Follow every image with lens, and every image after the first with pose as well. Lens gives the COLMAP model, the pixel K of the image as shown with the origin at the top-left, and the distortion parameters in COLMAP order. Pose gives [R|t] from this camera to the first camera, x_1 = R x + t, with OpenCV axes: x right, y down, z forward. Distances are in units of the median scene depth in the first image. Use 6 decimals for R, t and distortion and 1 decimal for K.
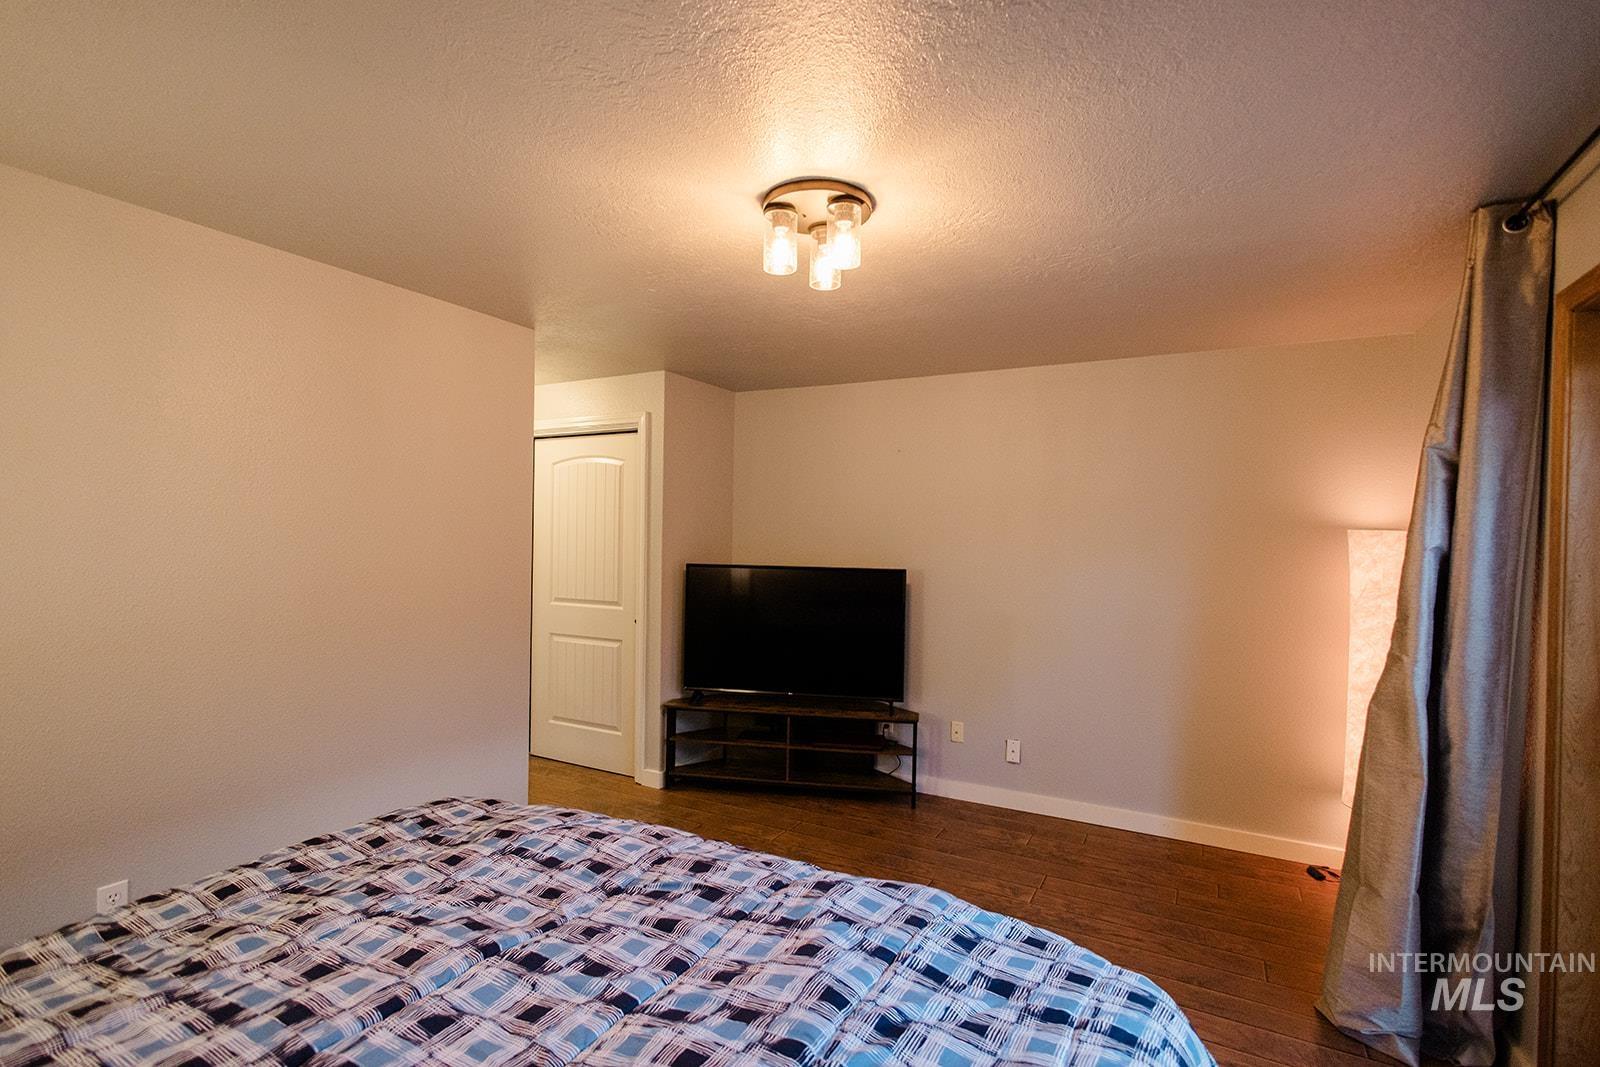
lens RADIAL K [[774.1, 0, 794.8], [0, 774.1, 538.4], [0, 0, 1]] dist [0.003939, 0.000060]
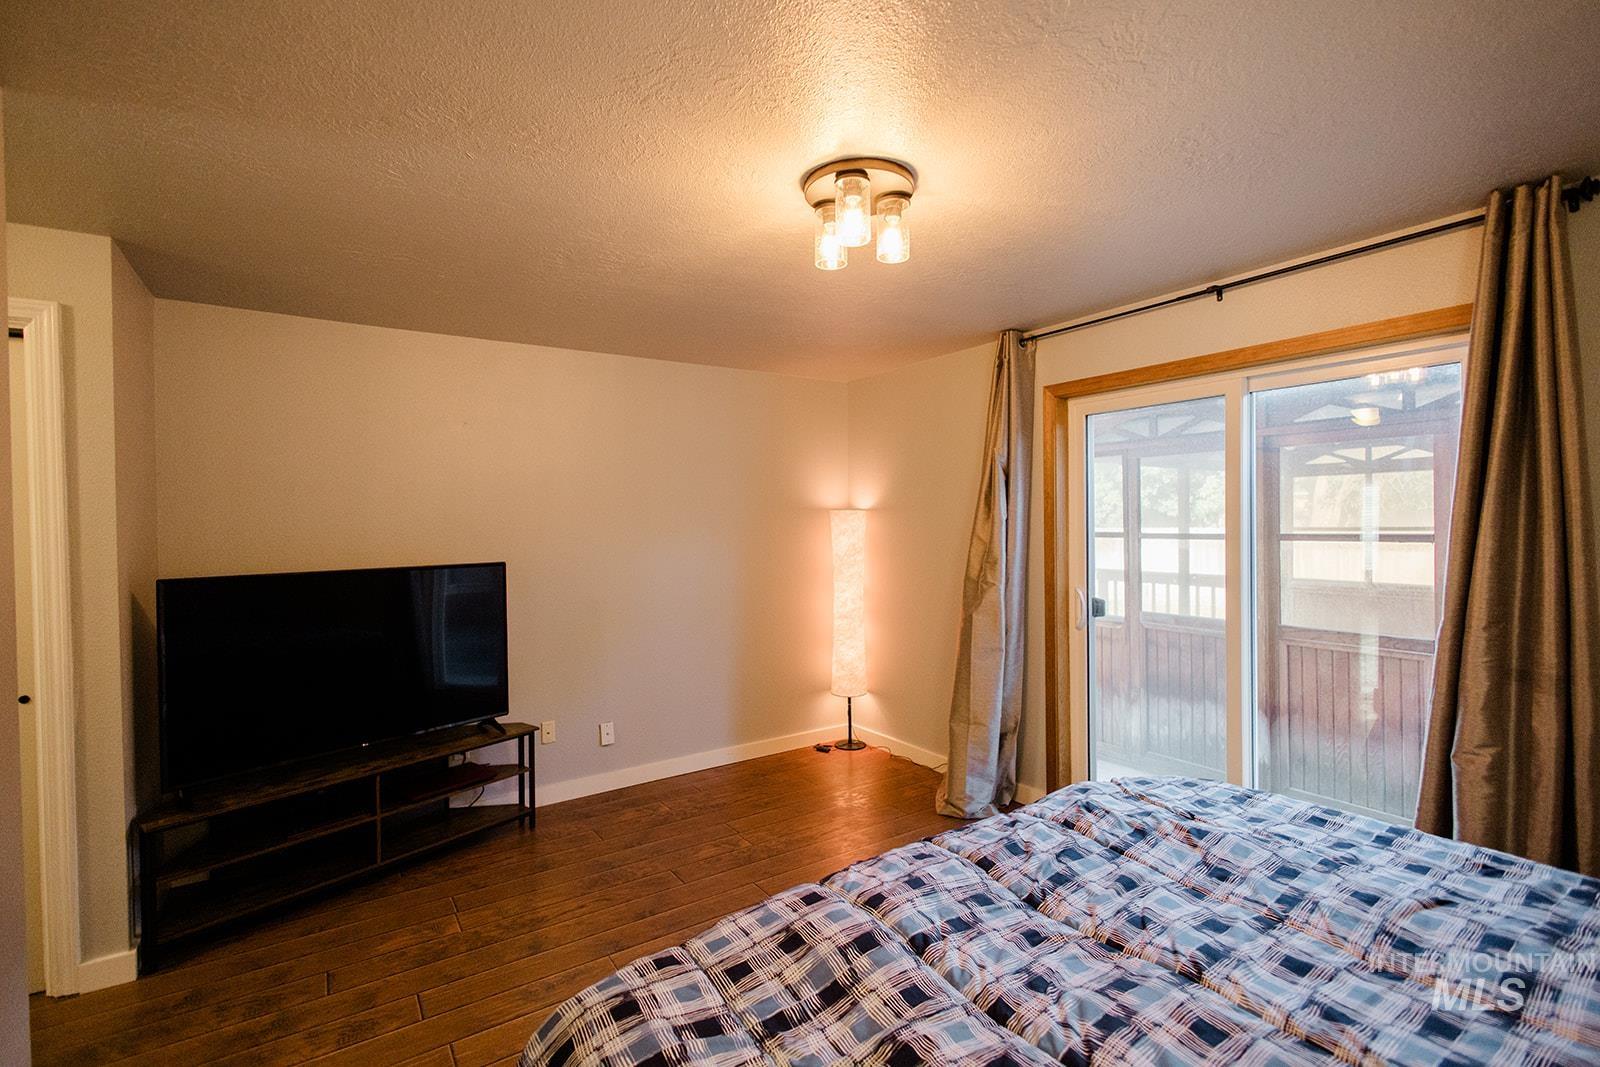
lens RADIAL K [[736.4, 0, 803.8], [0, 736.4, 531.3], [0, 0, 1]] dist [0.002804, -0.000382]
pose [[0.454118, -0.035017, 0.890253, -0.495746], [0.025275, 0.999332, 0.026414, -0.008620], [-0.890583, 0.010506, 0.454700, 0.369150]]
